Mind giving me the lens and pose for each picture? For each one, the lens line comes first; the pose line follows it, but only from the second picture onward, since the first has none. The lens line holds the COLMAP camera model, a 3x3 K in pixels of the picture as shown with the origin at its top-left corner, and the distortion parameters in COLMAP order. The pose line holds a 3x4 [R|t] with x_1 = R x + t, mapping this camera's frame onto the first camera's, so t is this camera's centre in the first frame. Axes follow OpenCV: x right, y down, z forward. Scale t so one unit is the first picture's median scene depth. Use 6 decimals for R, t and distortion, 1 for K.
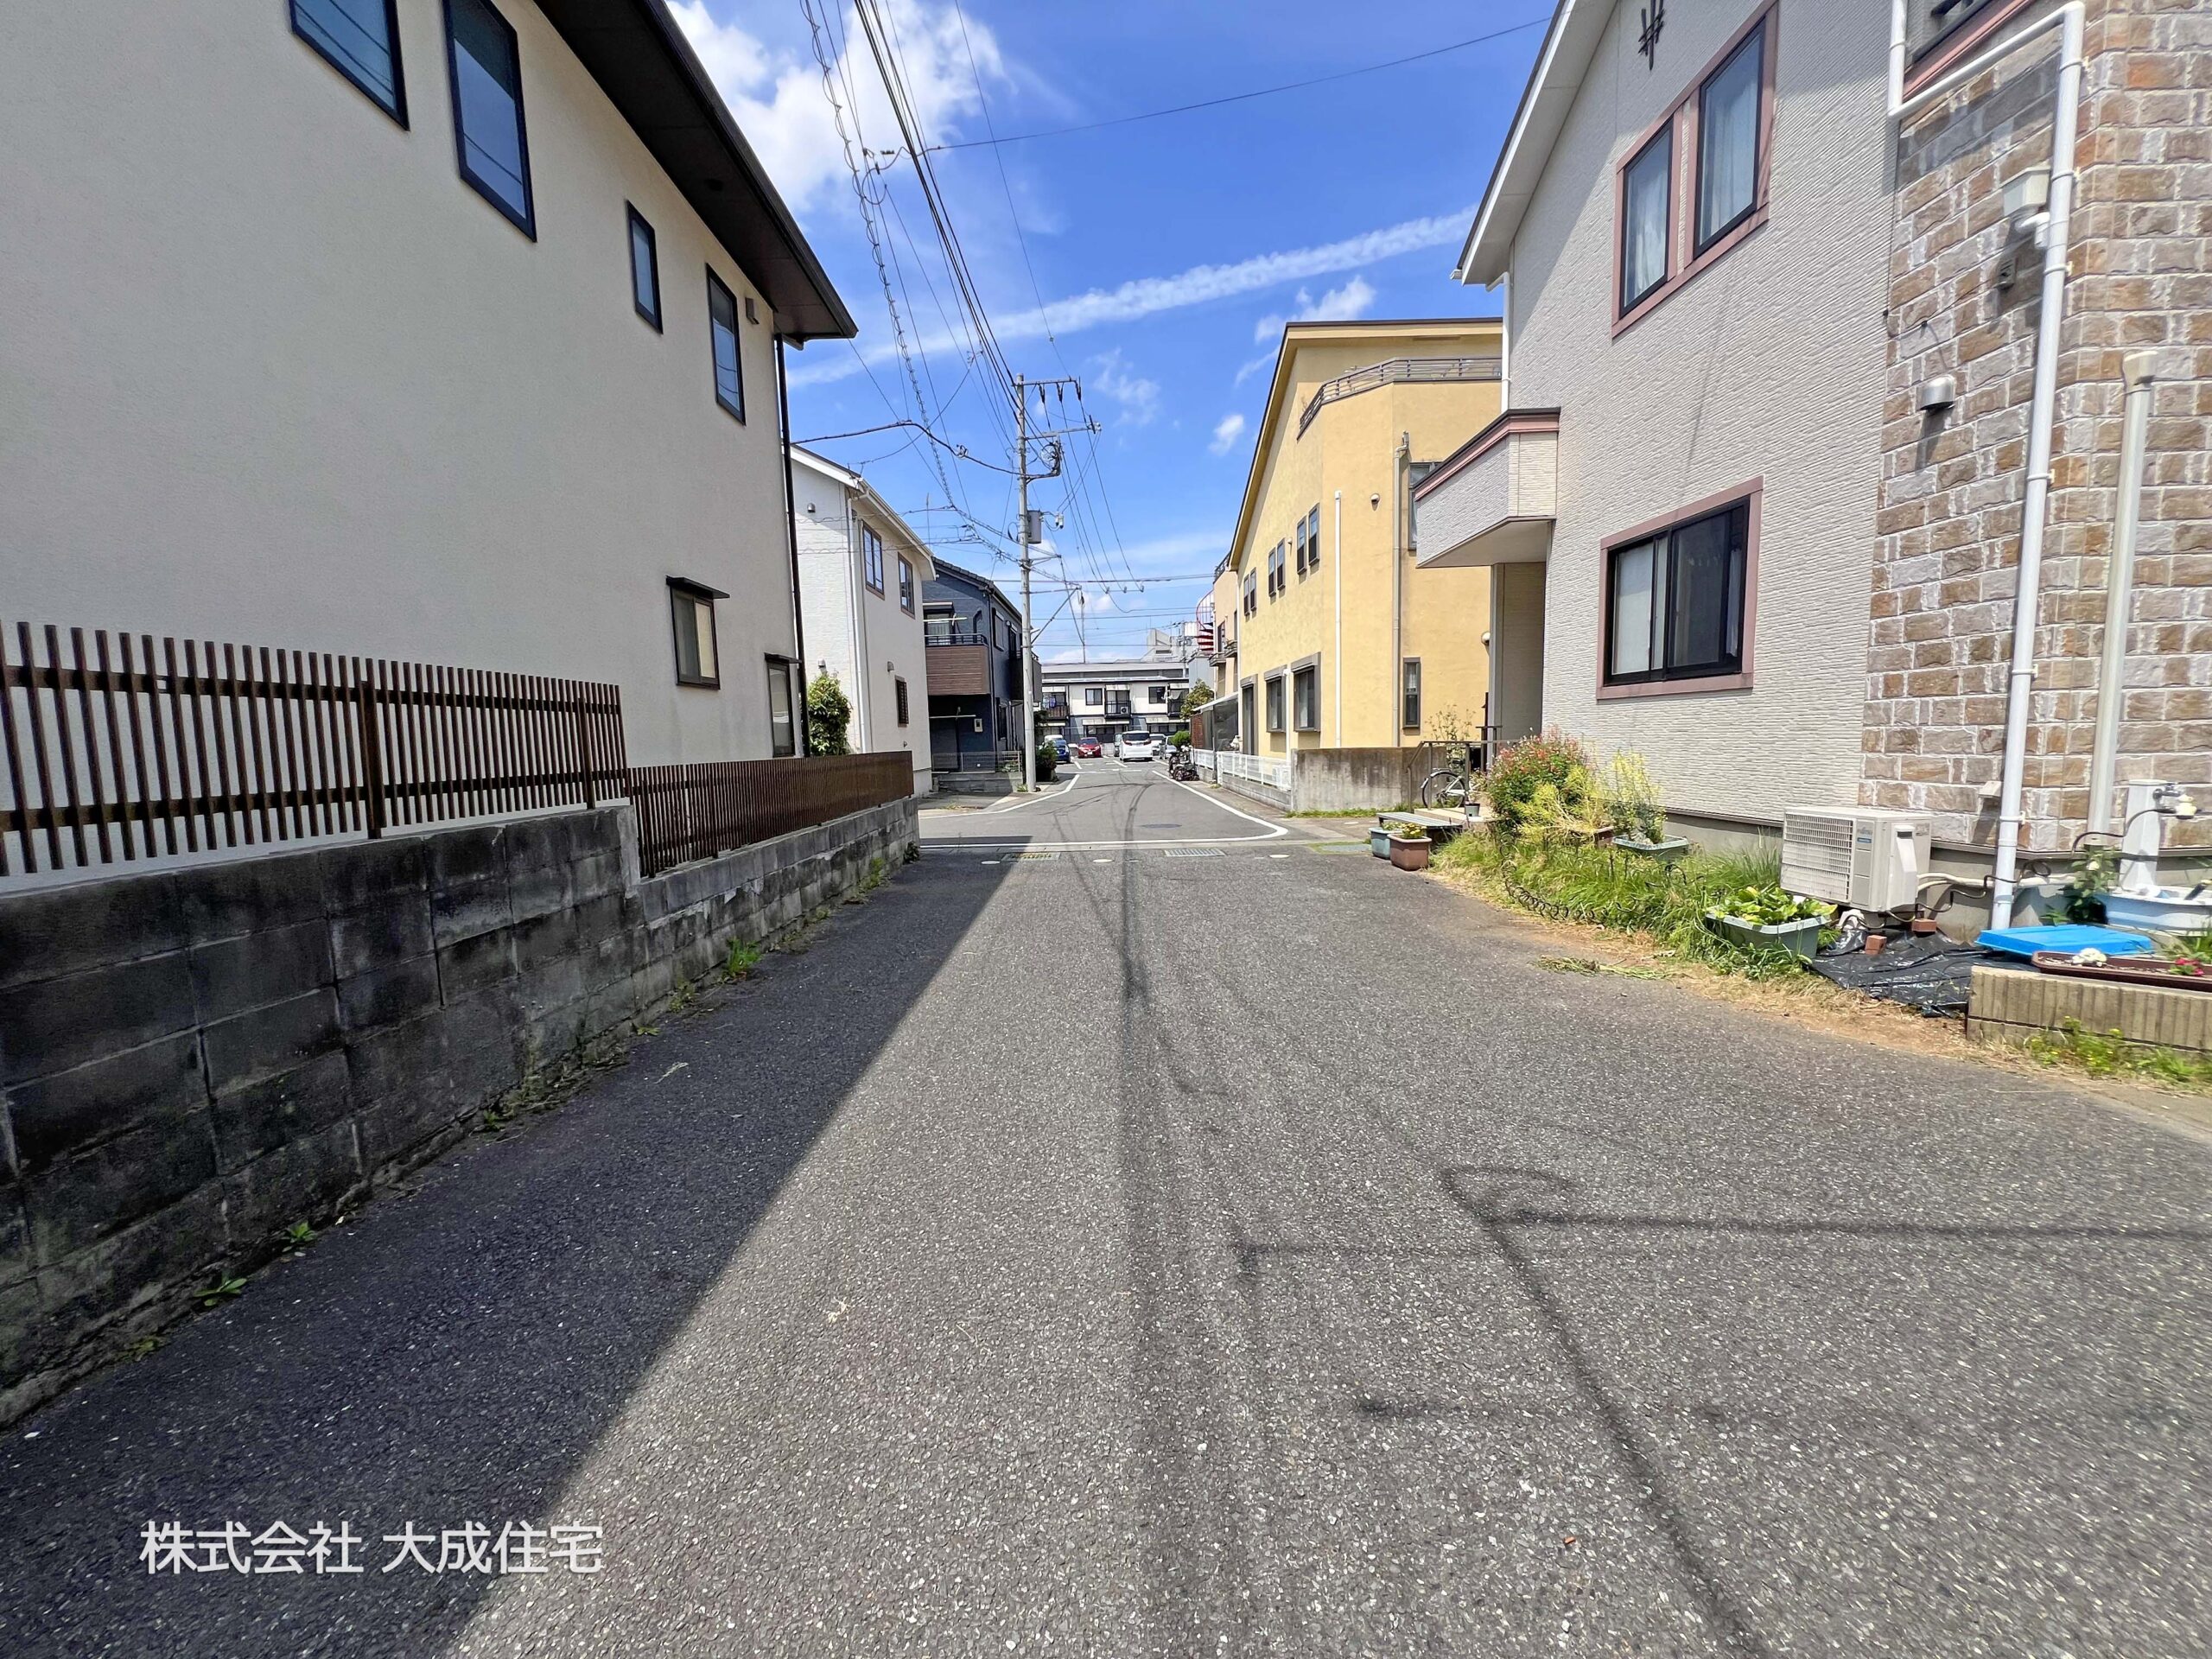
lens RADIAL K [[878.0, 0, 1110.7], [0, 878.0, 832.7], [0, 0, 1]] dist [-0.000562, -0.000241]
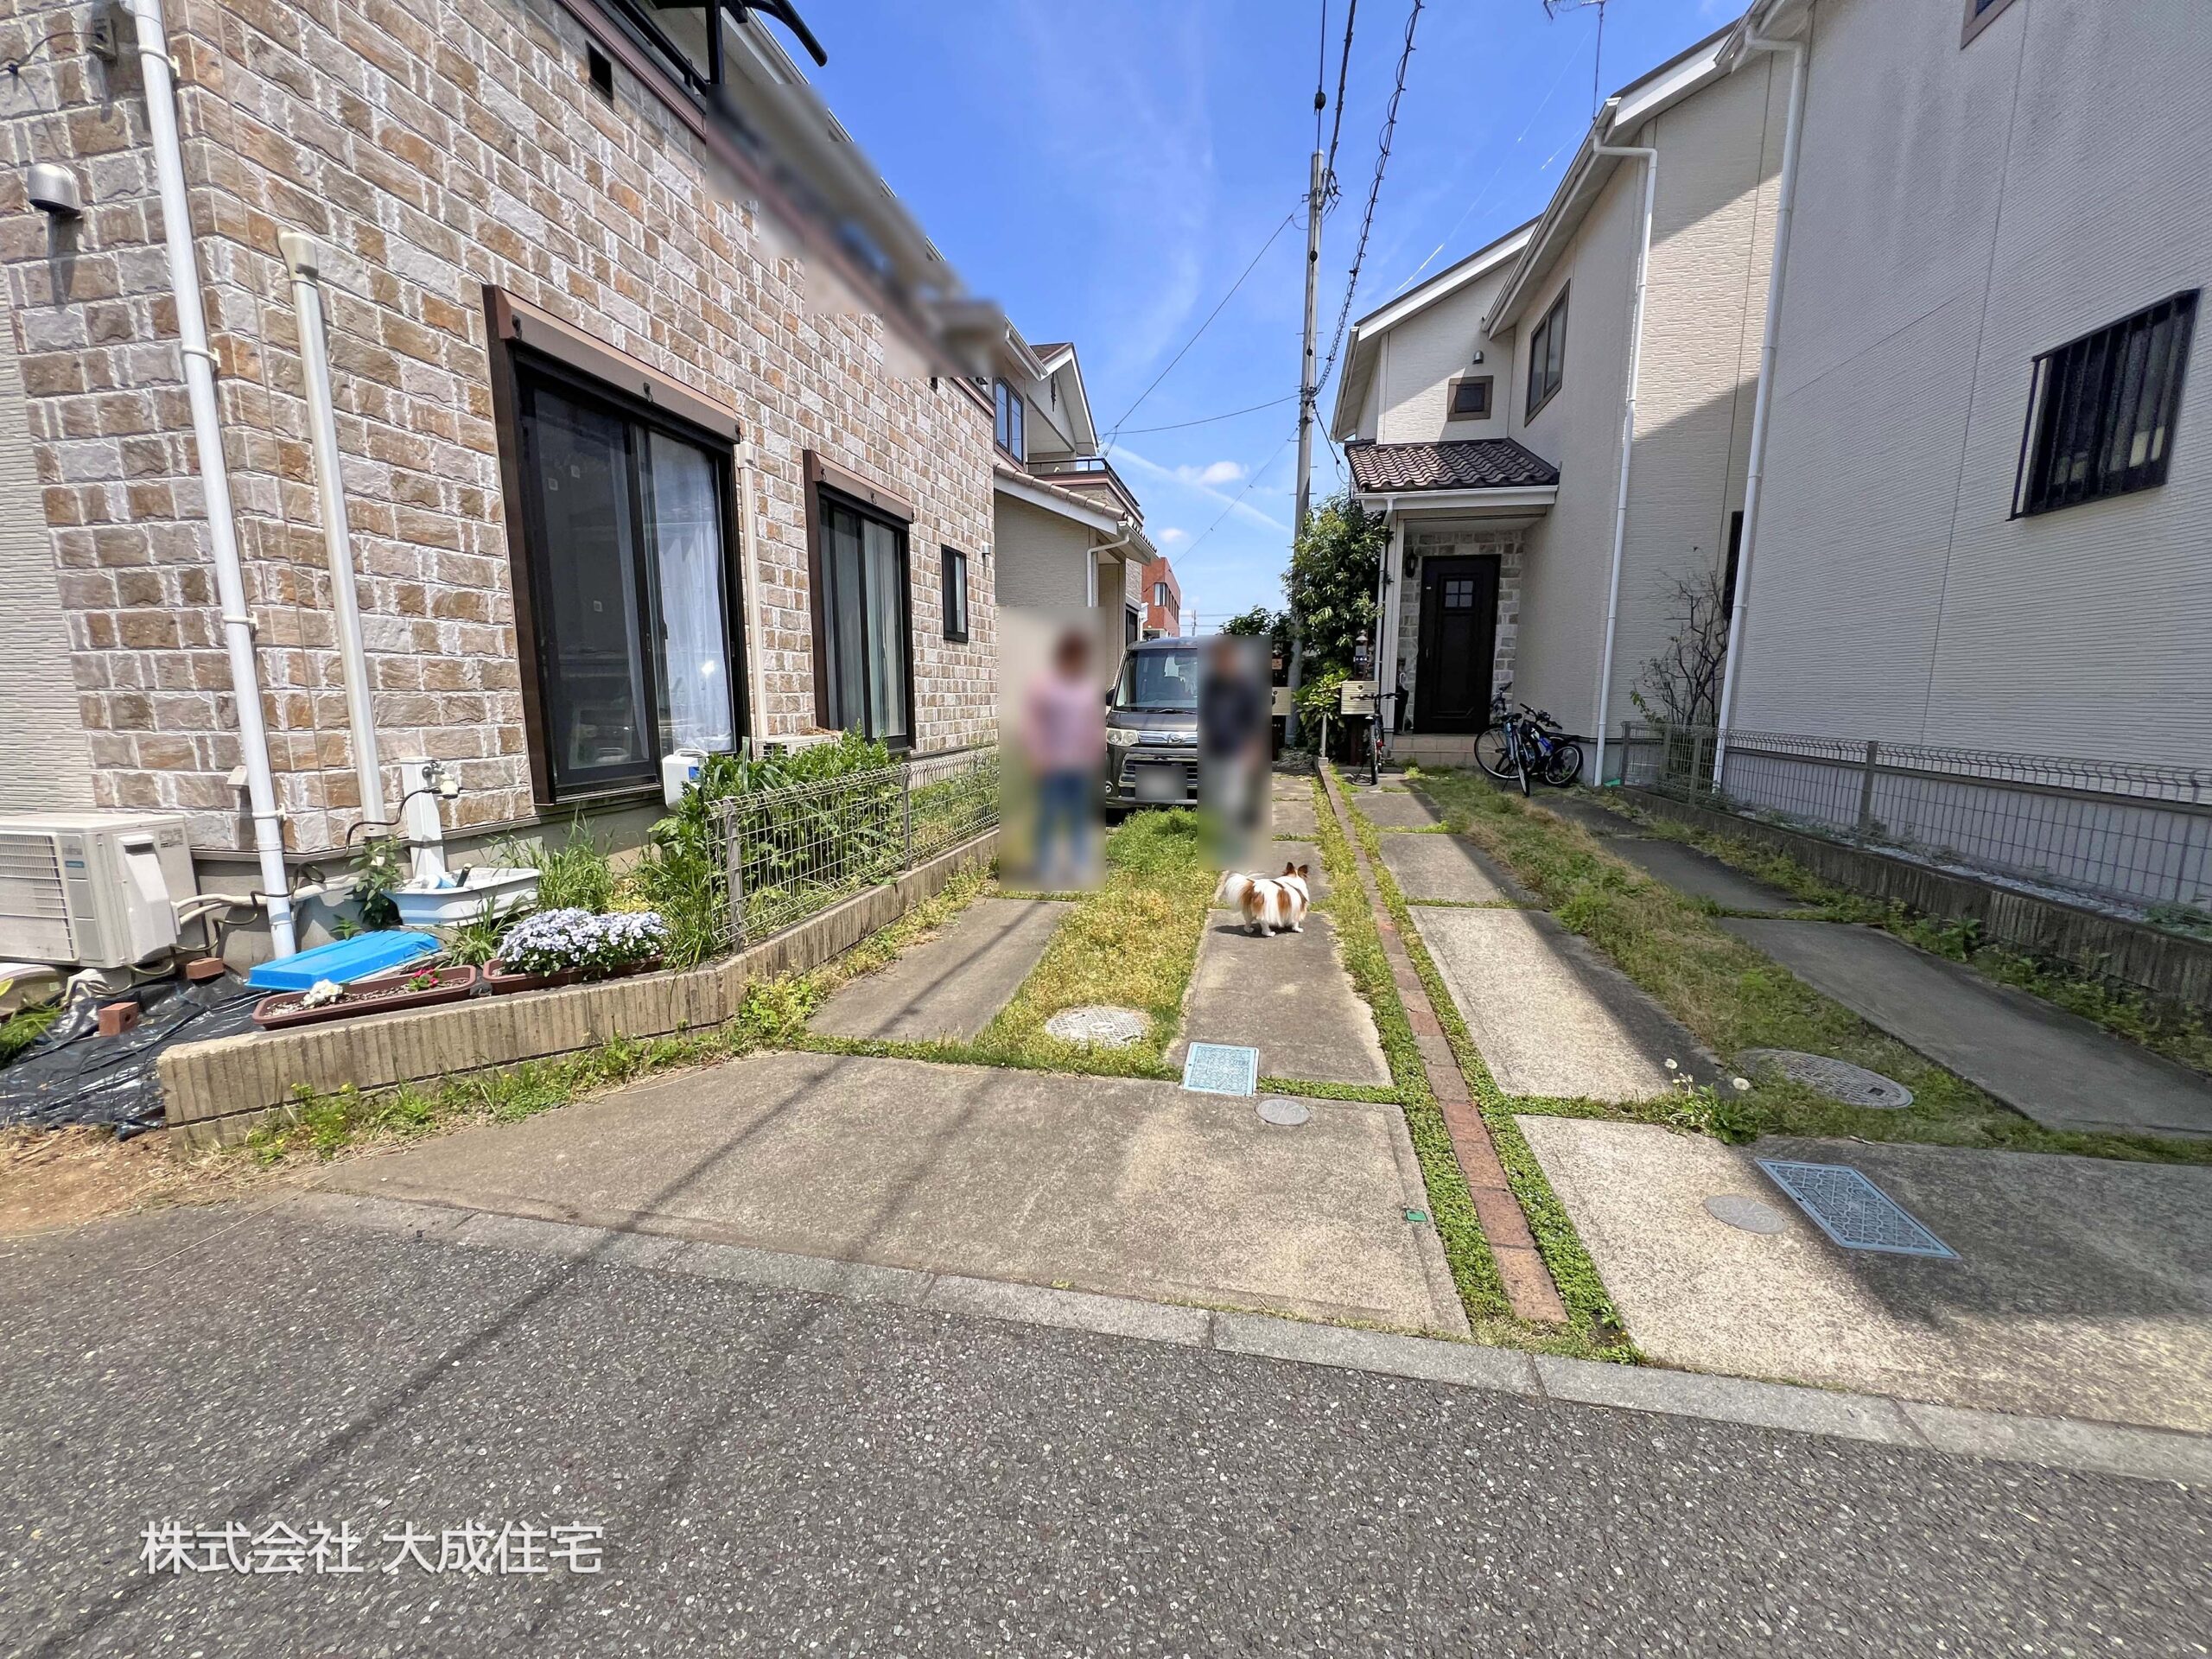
lens RADIAL K [[878.0, 0, 1108.0], [0, 878.0, 837.4], [0, 0, 1]] dist [-0.000562, -0.000241]
pose [[0.197691, -0.131009, 0.971470, 0.427167], [0.097126, 0.988770, 0.113577, -0.012003], [-0.975441, 0.071901, 0.208195, 0.125782]]
